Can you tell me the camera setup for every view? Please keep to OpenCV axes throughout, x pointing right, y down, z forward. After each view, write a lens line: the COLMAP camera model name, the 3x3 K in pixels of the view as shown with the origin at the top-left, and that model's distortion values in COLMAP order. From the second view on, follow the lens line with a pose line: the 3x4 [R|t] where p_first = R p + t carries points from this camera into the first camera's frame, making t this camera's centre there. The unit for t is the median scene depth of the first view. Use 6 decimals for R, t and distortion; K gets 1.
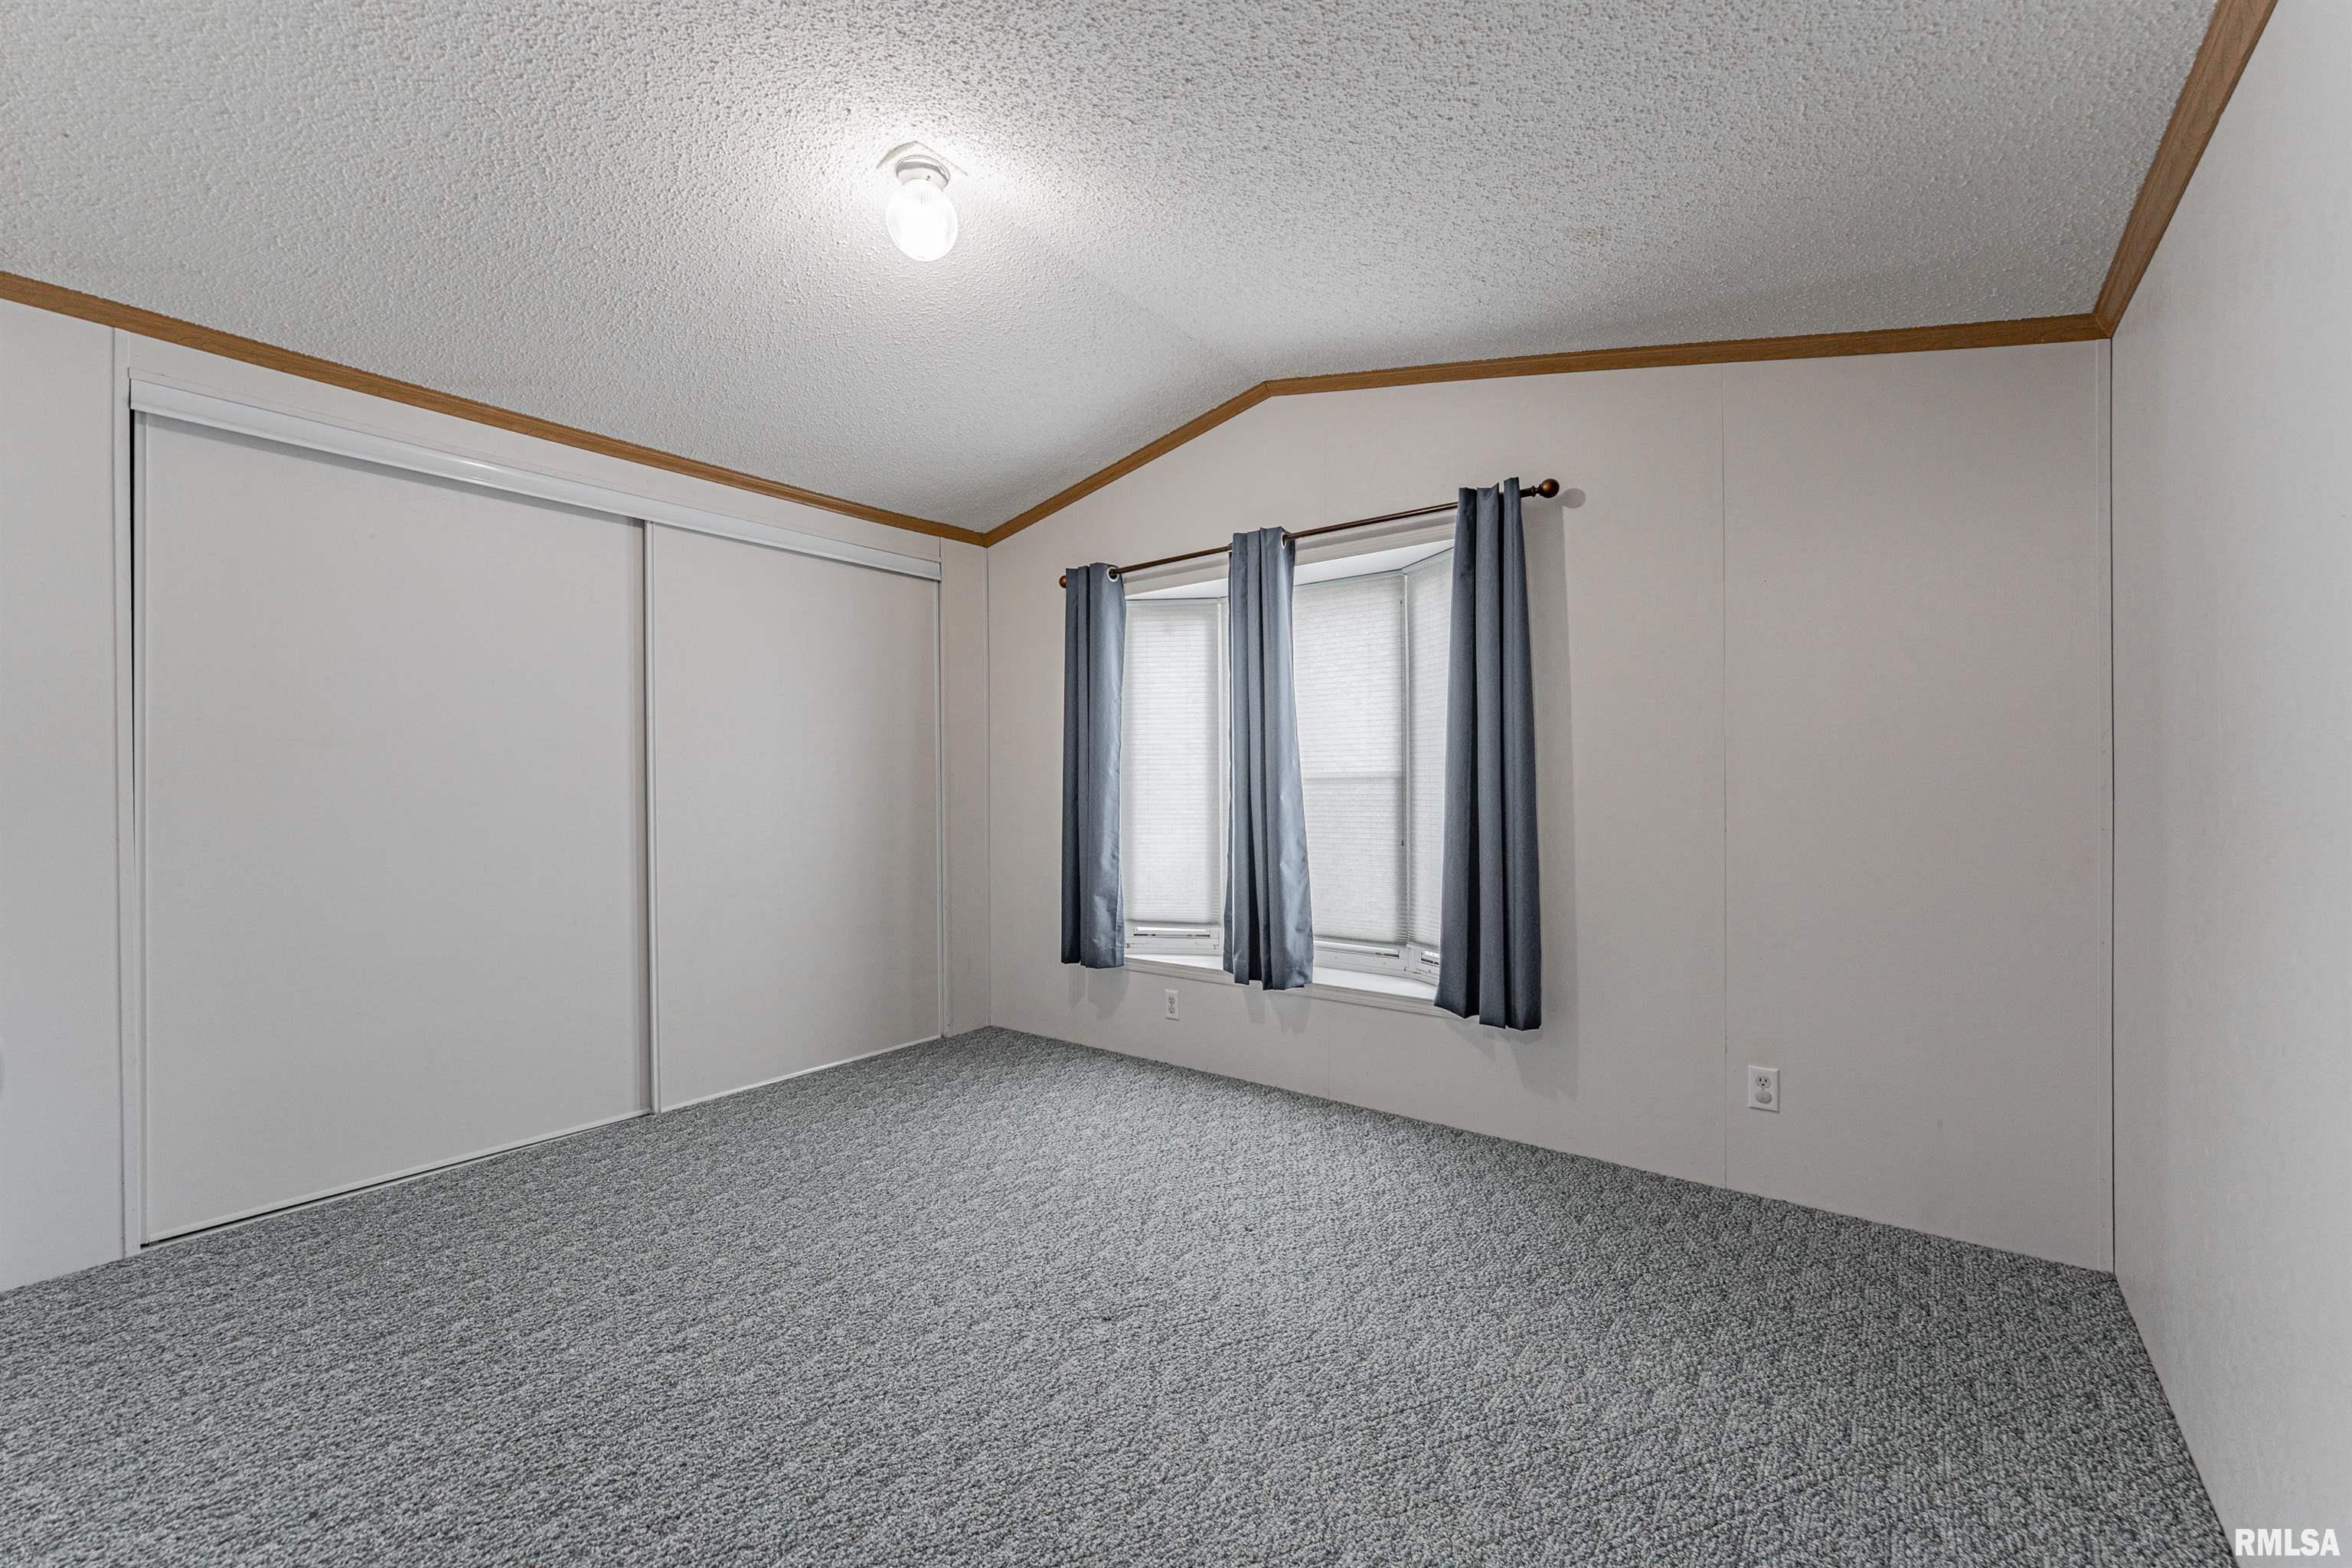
lens RADIAL K [[933.1, 0, 1176.1], [0, 933.1, 783.1], [0, 0, 1]] dist [-0.001517, -0.000313]
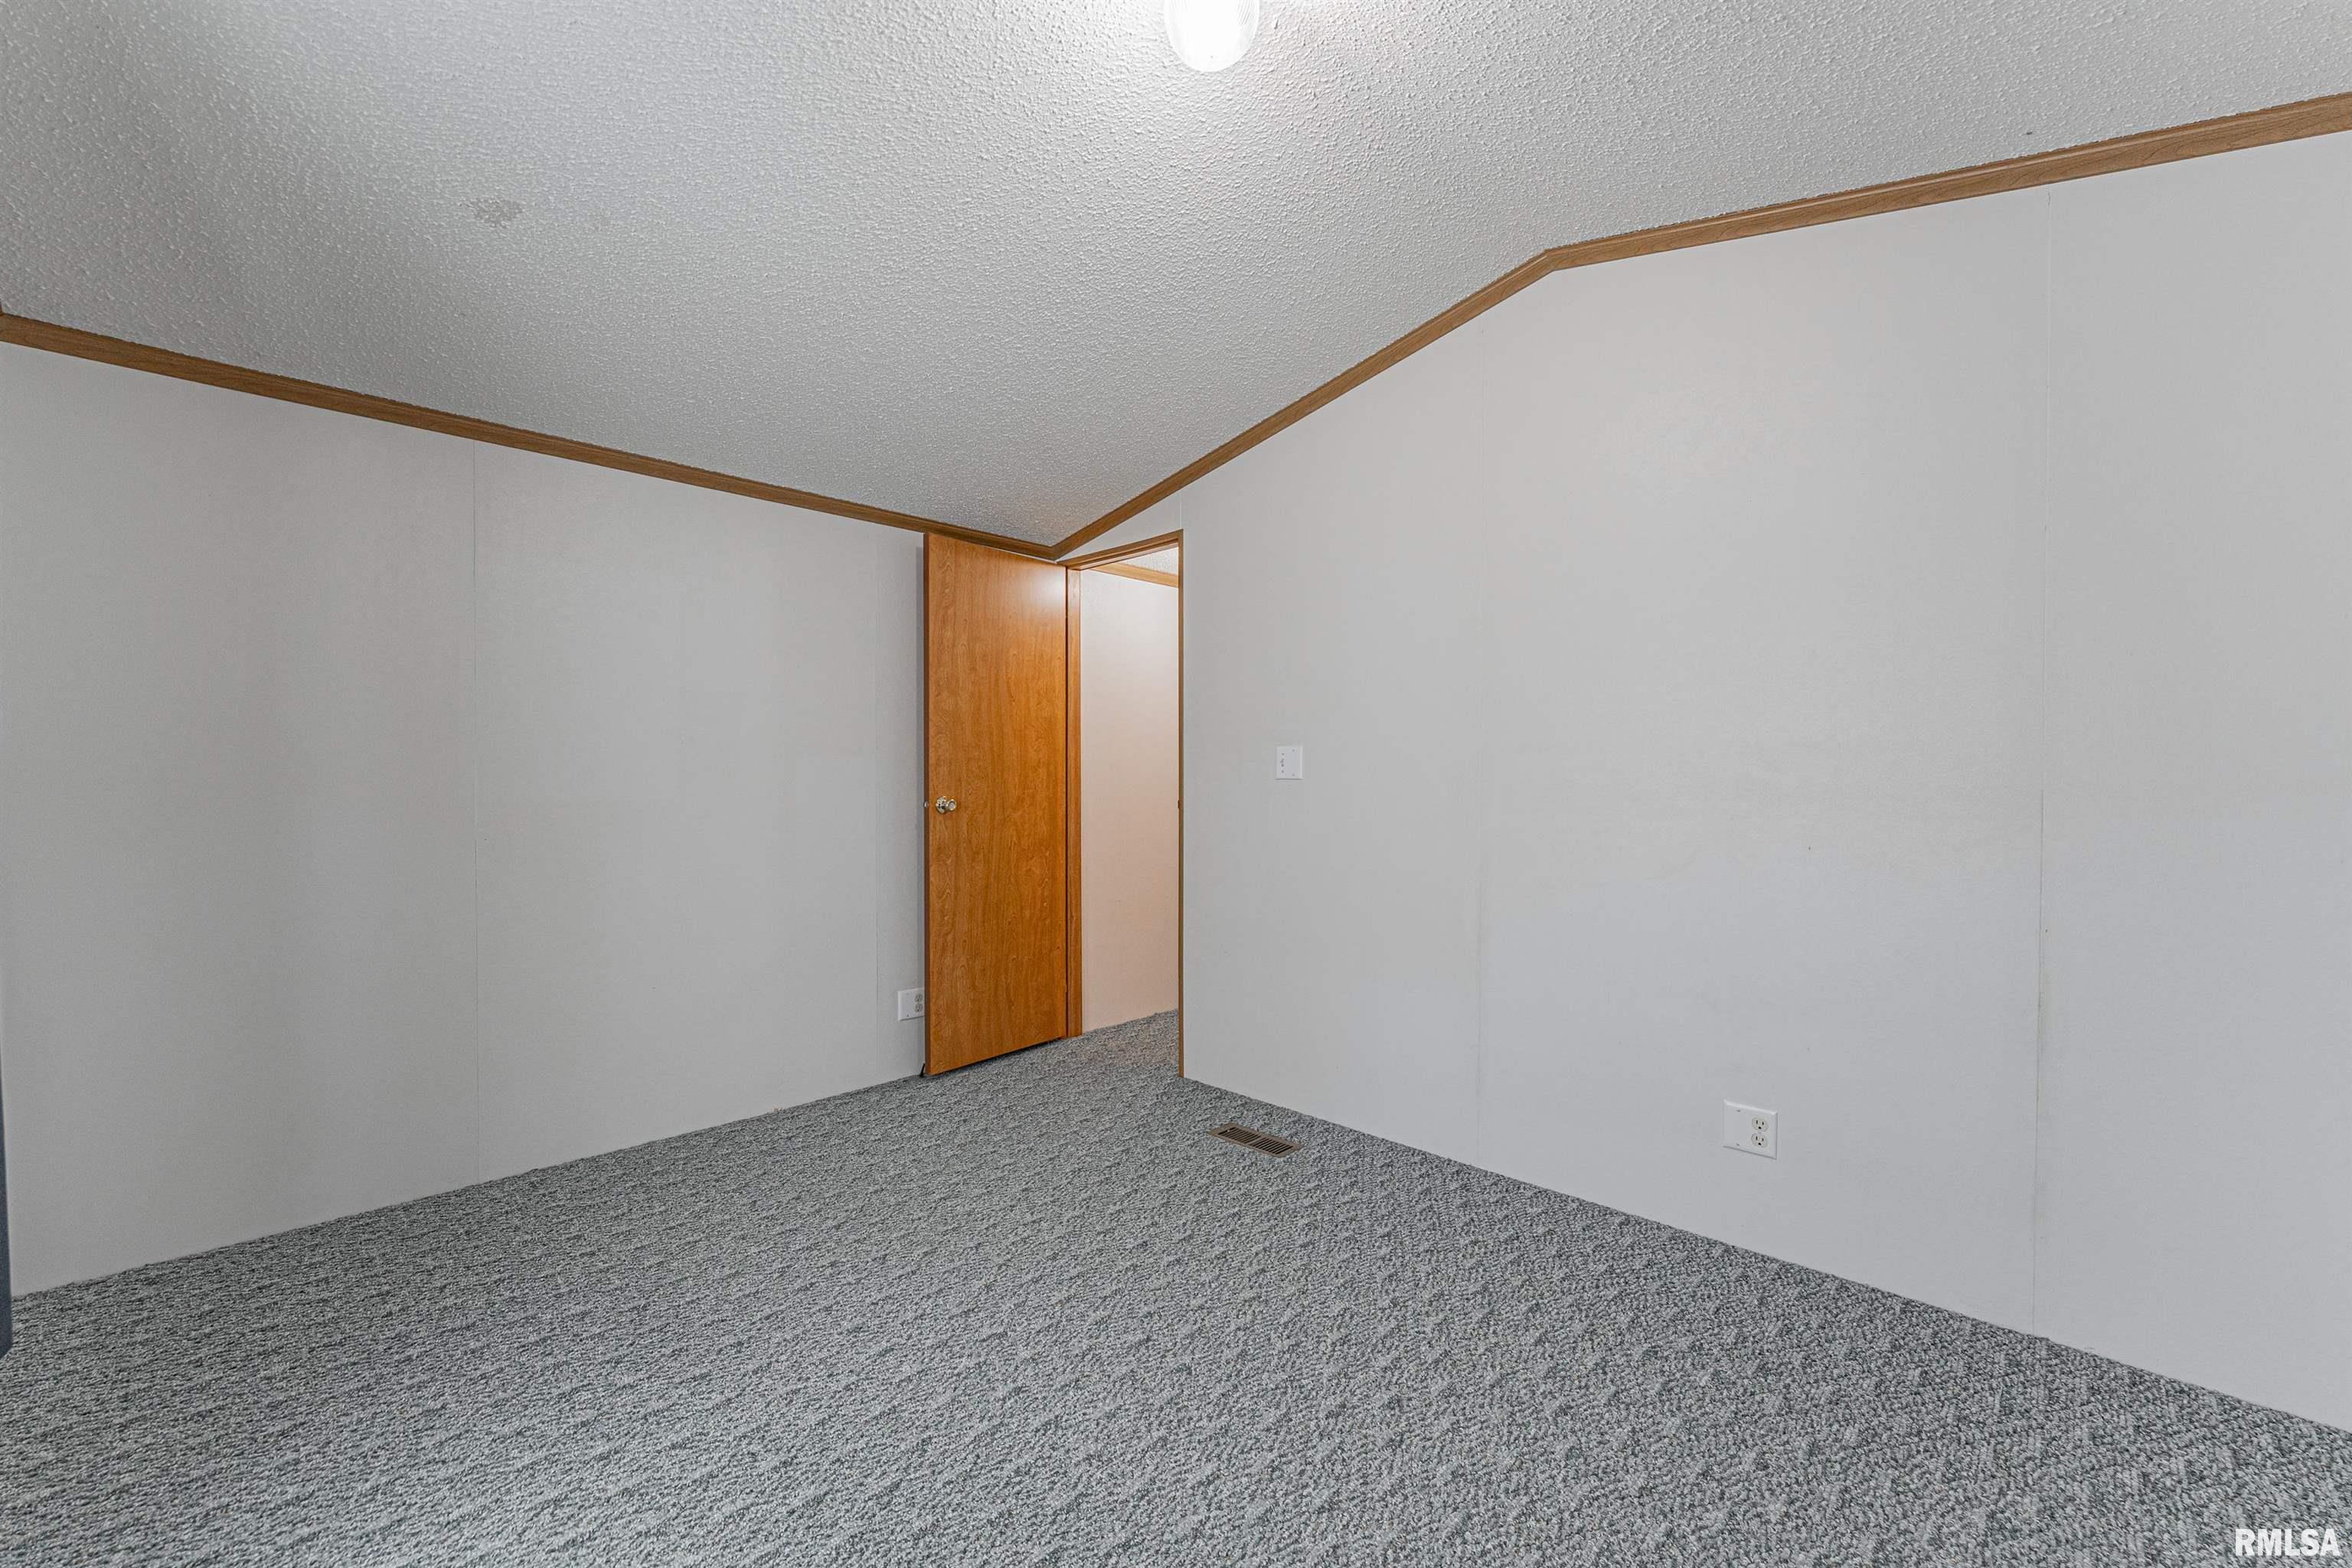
lens RADIAL K [[933.1, 0, 1176.1], [0, 933.1, 782.2], [0, 0, 1]] dist [-0.001517, -0.000313]
pose [[-0.992613, 0.009487, 0.120955, -0.370817], [0.009547, 0.999954, -0.000079, -0.006072], [-0.120950, 0.001076, -0.992658, 1.952515]]
